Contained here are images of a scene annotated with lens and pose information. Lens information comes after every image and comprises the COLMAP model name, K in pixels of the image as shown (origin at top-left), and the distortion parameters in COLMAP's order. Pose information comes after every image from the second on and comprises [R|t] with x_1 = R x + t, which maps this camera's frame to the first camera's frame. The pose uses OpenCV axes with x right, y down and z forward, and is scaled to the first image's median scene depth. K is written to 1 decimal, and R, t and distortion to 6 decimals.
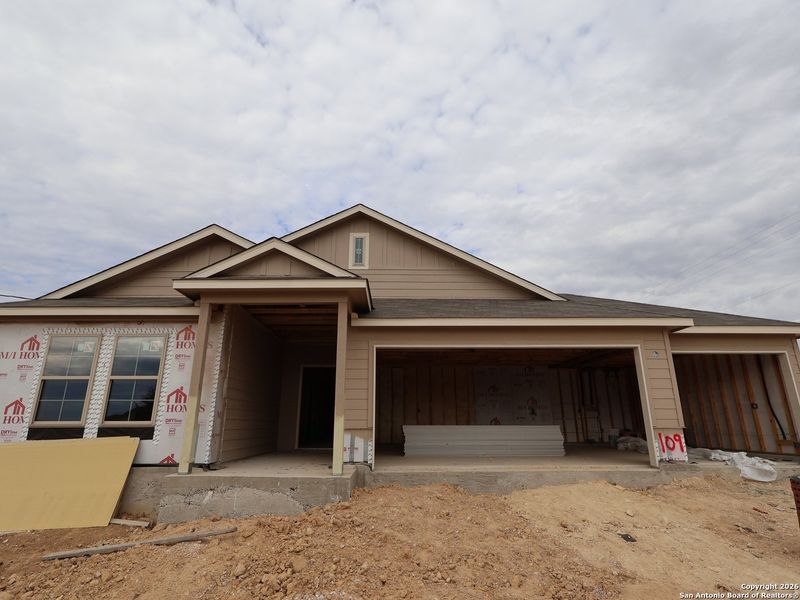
lens RADIAL K [[417.2, 0, 400.0], [0, 417.2, 300.0], [0, 0, 1]] dist [0.000567, 0.000088]
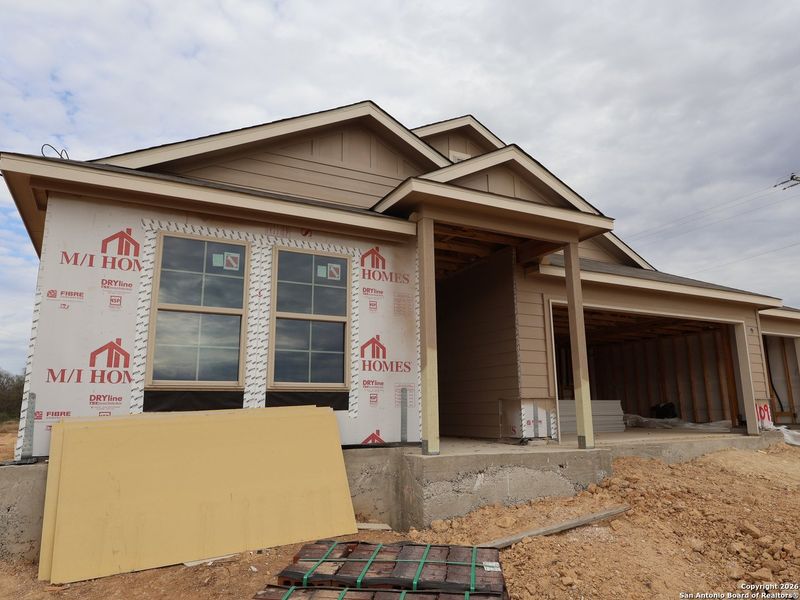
lens RADIAL K [[539.2, 0, 400.0], [0, 539.2, 300.0], [0, 0, 1]] dist [0.003503, 0.002031]
pose [[0.891975, 0.085671, 0.443894, -0.834634], [-0.120487, 0.991416, 0.050770, 0.095105], [-0.435734, -0.098769, 0.894640, 0.185644]]
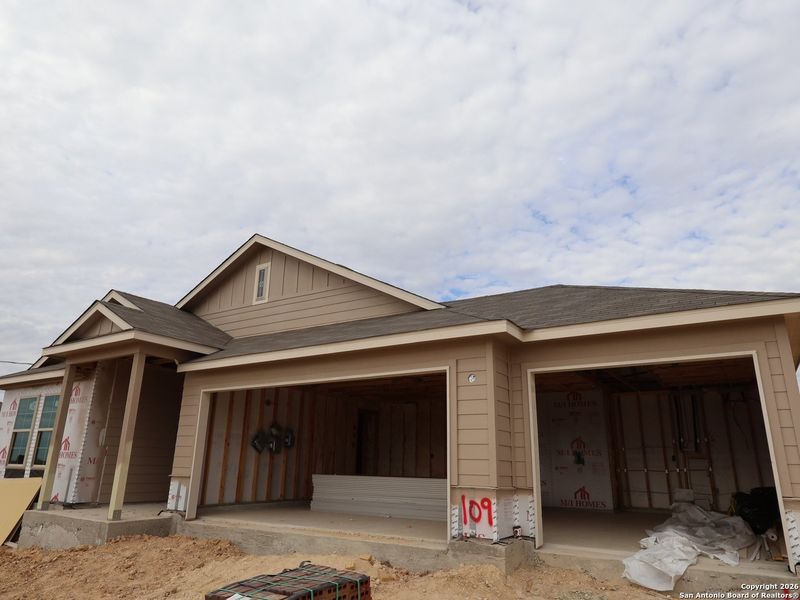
lens RADIAL K [[531.7, 0, 400.0], [0, 531.7, 300.0], [0, 0, 1]] dist [0.000467, -0.001258]
pose [[0.837209, -0.147098, -0.526729, 1.046773], [0.137192, 0.988840, -0.058090, 0.039300], [0.529395, -0.023630, 0.848046, 0.216041]]
